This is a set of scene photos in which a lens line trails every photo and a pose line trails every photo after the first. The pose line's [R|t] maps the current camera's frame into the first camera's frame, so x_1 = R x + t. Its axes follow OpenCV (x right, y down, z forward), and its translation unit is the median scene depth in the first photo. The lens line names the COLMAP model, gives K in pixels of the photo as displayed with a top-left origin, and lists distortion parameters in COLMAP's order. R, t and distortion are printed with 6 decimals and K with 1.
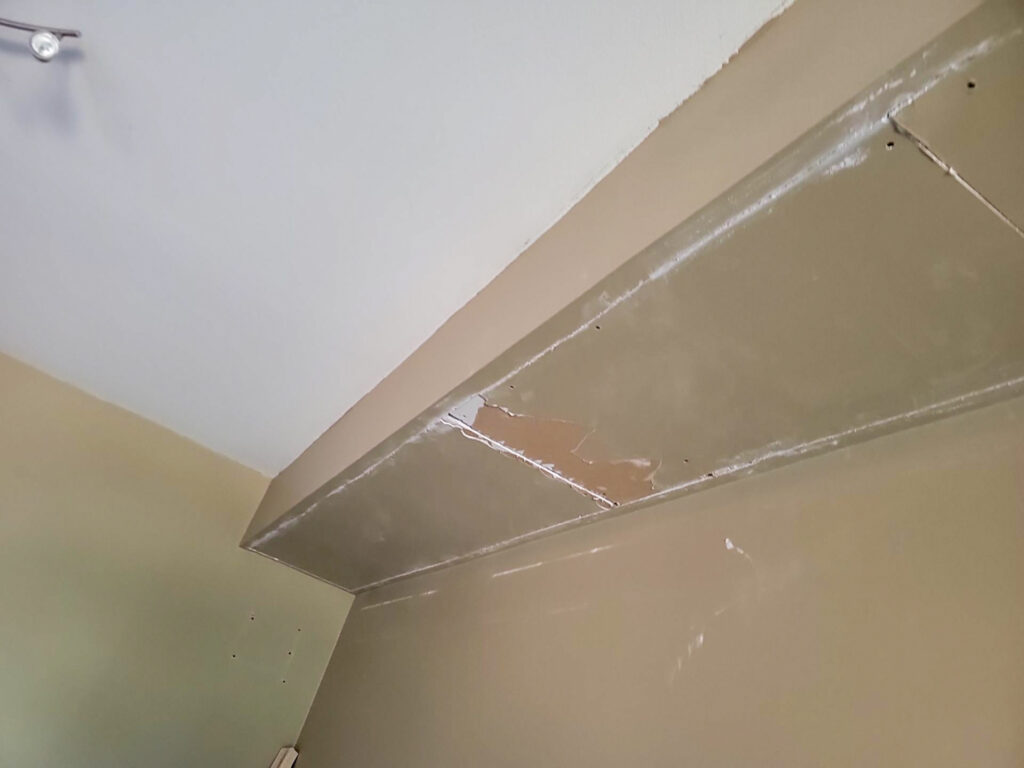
lens RADIAL K [[755.2, 0, 502.7], [0, 755.2, 407.5], [0, 0, 1]] dist [0.070224, -0.049448]
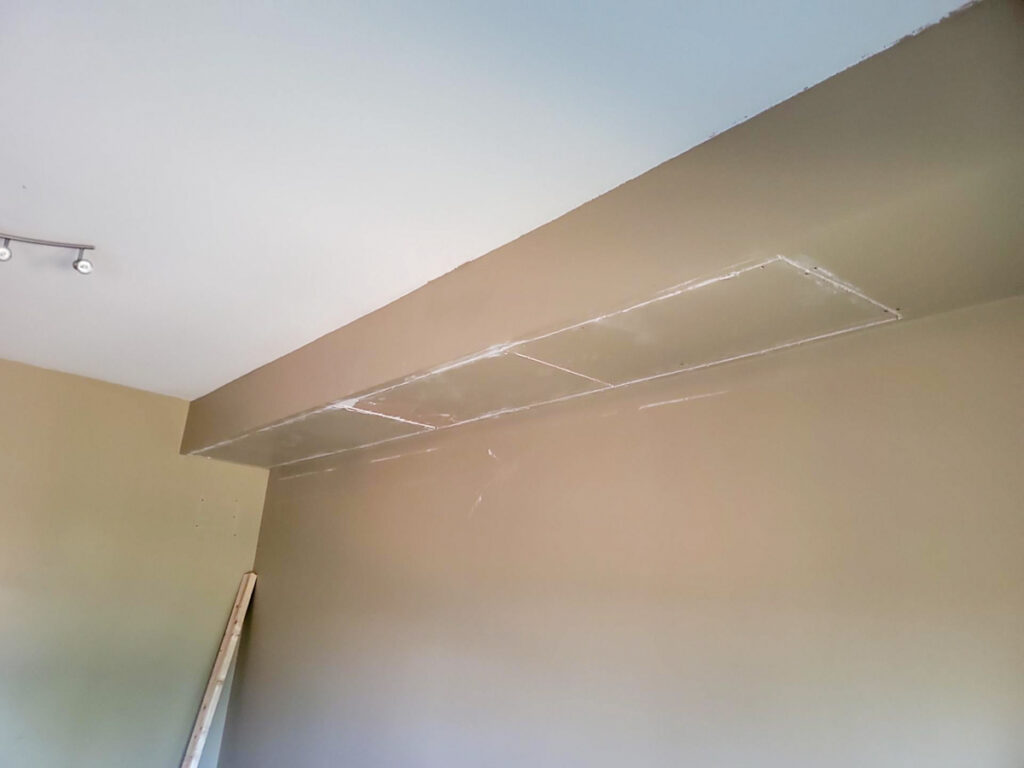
lens RADIAL K [[755.2, 0, 514.4], [0, 755.2, 390.4], [0, 0, 1]] dist [0.070224, -0.049448]
pose [[0.968513, -0.156621, 0.193528, -0.015269], [0.098932, 0.955437, 0.278122, -0.739856], [-0.228464, -0.250219, 0.940848, -1.232474]]
